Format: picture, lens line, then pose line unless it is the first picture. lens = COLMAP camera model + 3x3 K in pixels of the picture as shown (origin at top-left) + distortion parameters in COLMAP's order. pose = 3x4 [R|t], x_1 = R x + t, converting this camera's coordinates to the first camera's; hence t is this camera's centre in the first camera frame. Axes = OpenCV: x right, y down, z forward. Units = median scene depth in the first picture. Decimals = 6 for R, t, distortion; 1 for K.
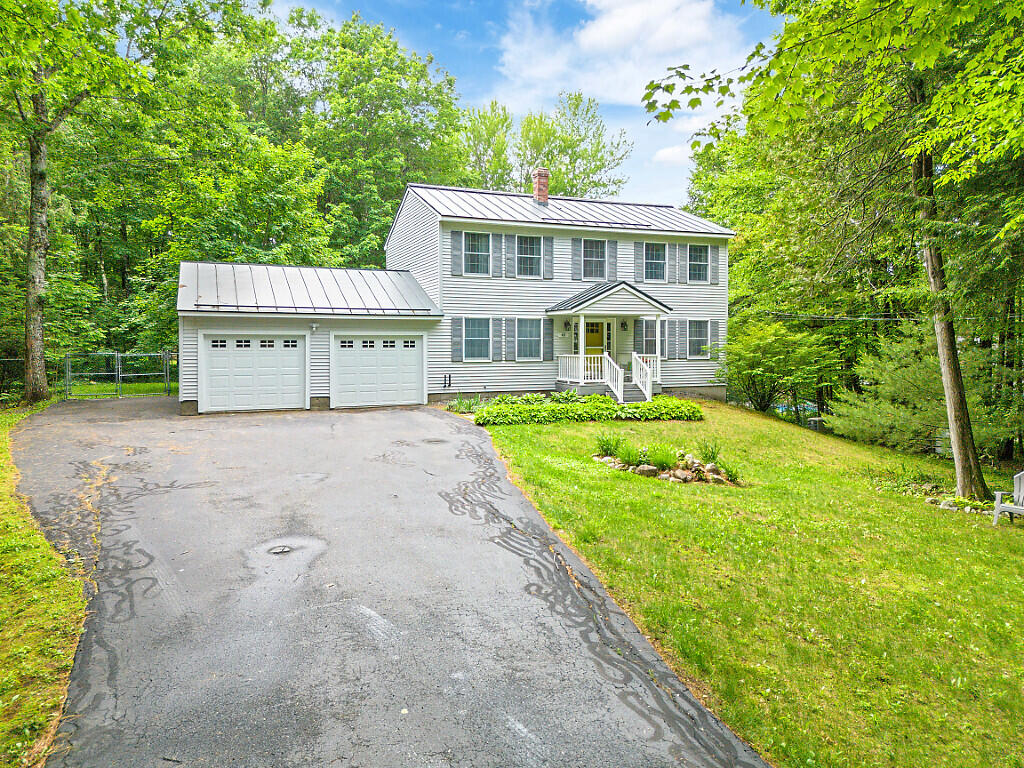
lens RADIAL K [[721.2, 0, 507.4], [0, 721.2, 346.0], [0, 0, 1]] dist [0.100825, -0.166344]
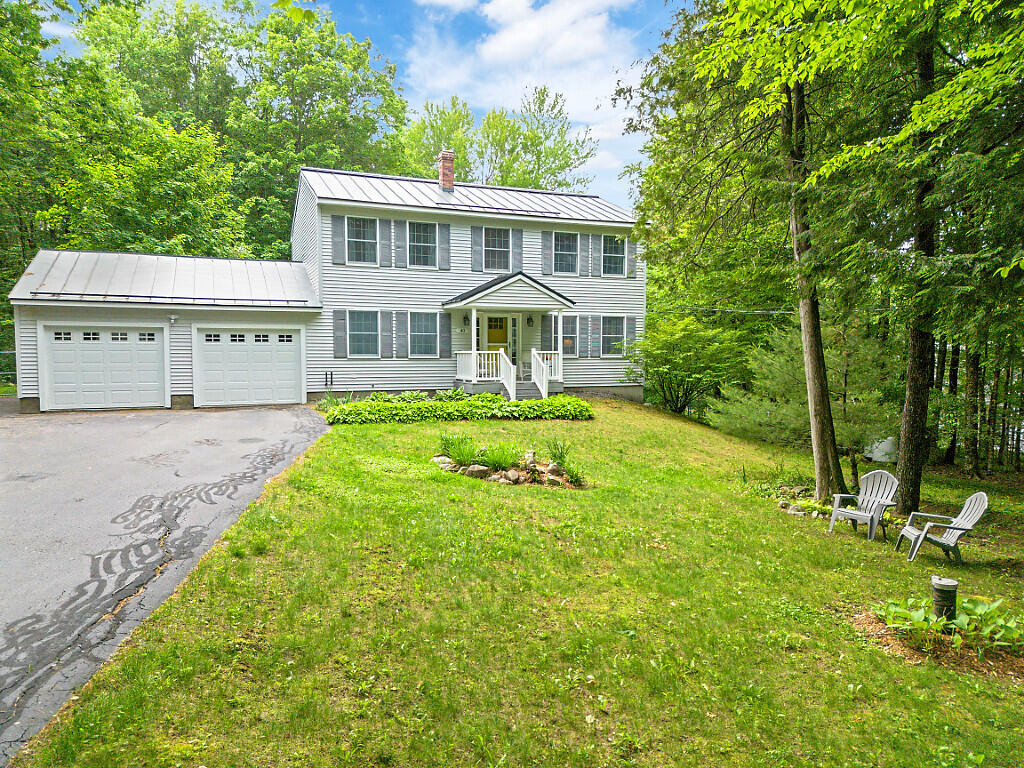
lens RADIAL K [[707.8, 0, 514.0], [0, 707.8, 393.9], [0, 0, 1]] dist [0.066893, -0.071619]
pose [[0.999992, 0.000832, 0.003936, 0.146544], [-0.001041, 0.998569, 0.053473, 0.018136], [-0.003886, -0.053477, 0.998562, 0.081417]]
